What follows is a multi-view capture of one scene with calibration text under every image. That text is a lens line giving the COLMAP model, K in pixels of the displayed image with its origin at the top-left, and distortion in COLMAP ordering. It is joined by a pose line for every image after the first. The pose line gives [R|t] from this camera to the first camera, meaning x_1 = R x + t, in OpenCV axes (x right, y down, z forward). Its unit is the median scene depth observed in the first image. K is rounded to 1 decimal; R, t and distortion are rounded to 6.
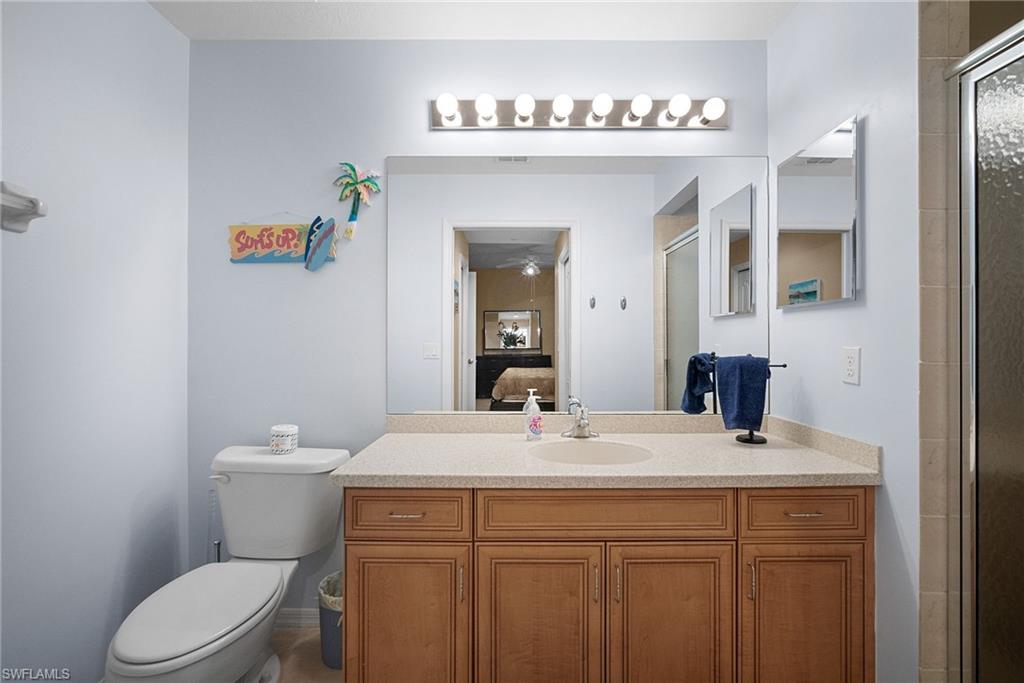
lens RADIAL K [[450.2, 0, 515.1], [0, 450.2, 338.4], [0, 0, 1]] dist [-0.011311, 0.003558]
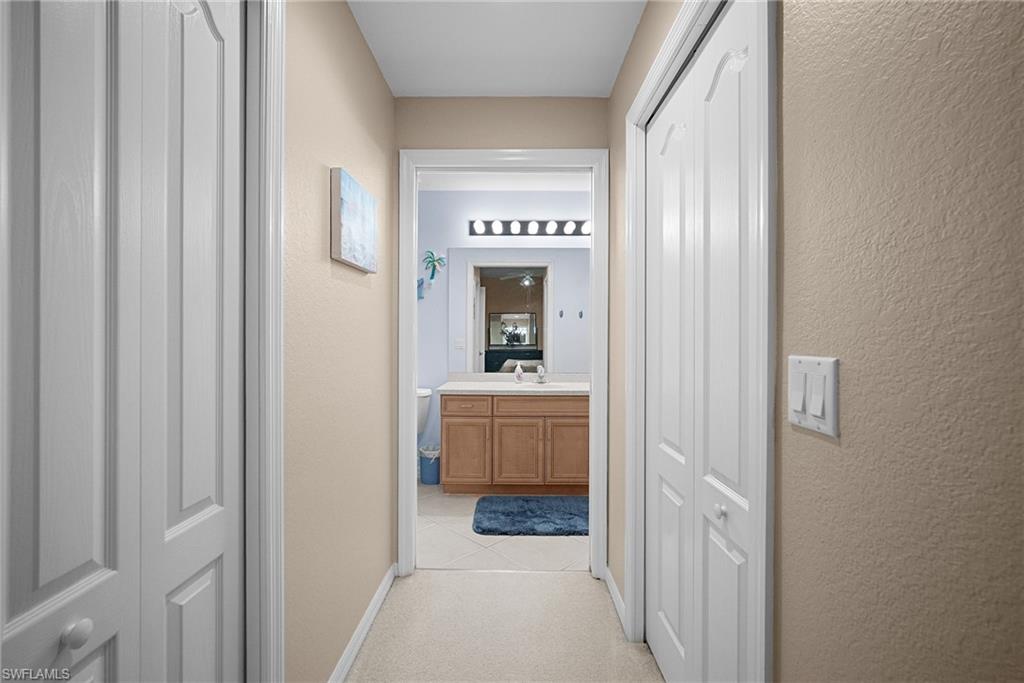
lens RADIAL K [[450.2, 0, 513.7], [0, 450.2, 337.9], [0, 0, 1]] dist [-0.011311, 0.003558]
pose [[0.999958, 0.004103, -0.008243, 0.031741], [-0.004066, 0.999981, 0.004557, -0.001948], [0.008262, -0.004523, 0.999956, -1.054922]]
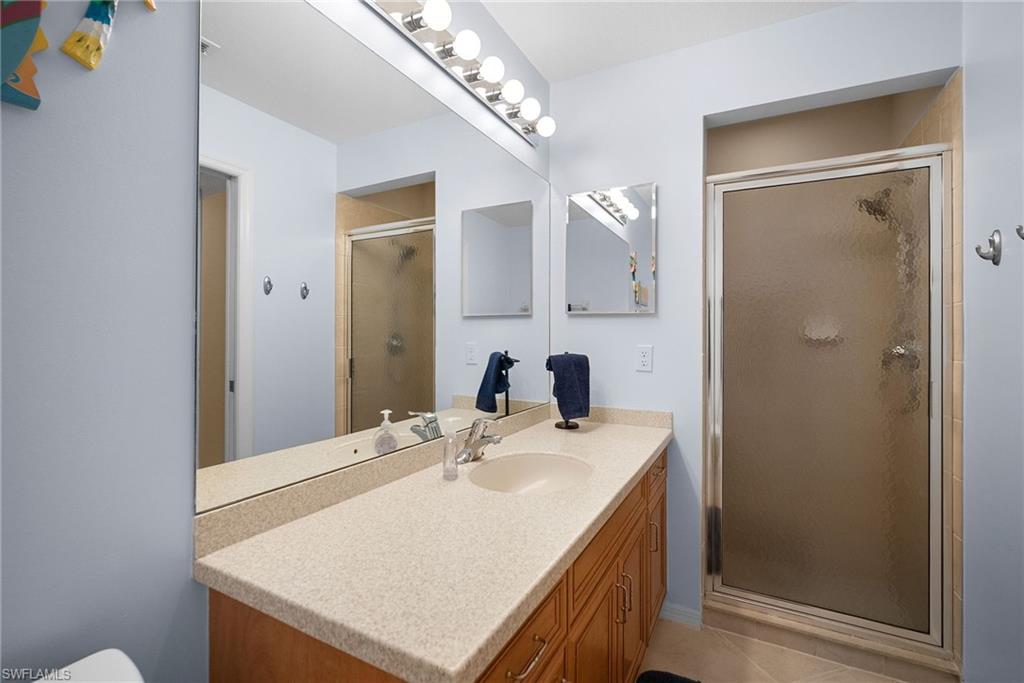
lens RADIAL K [[450.2, 0, 511.1], [0, 450.2, 338.1], [0, 0, 1]] dist [-0.011311, 0.003558]
pose [[0.477613, -0.003194, 0.878565, -0.516979], [-0.008962, 0.999924, 0.008507, -0.008915], [-0.878525, -0.011937, 0.477548, 0.524473]]
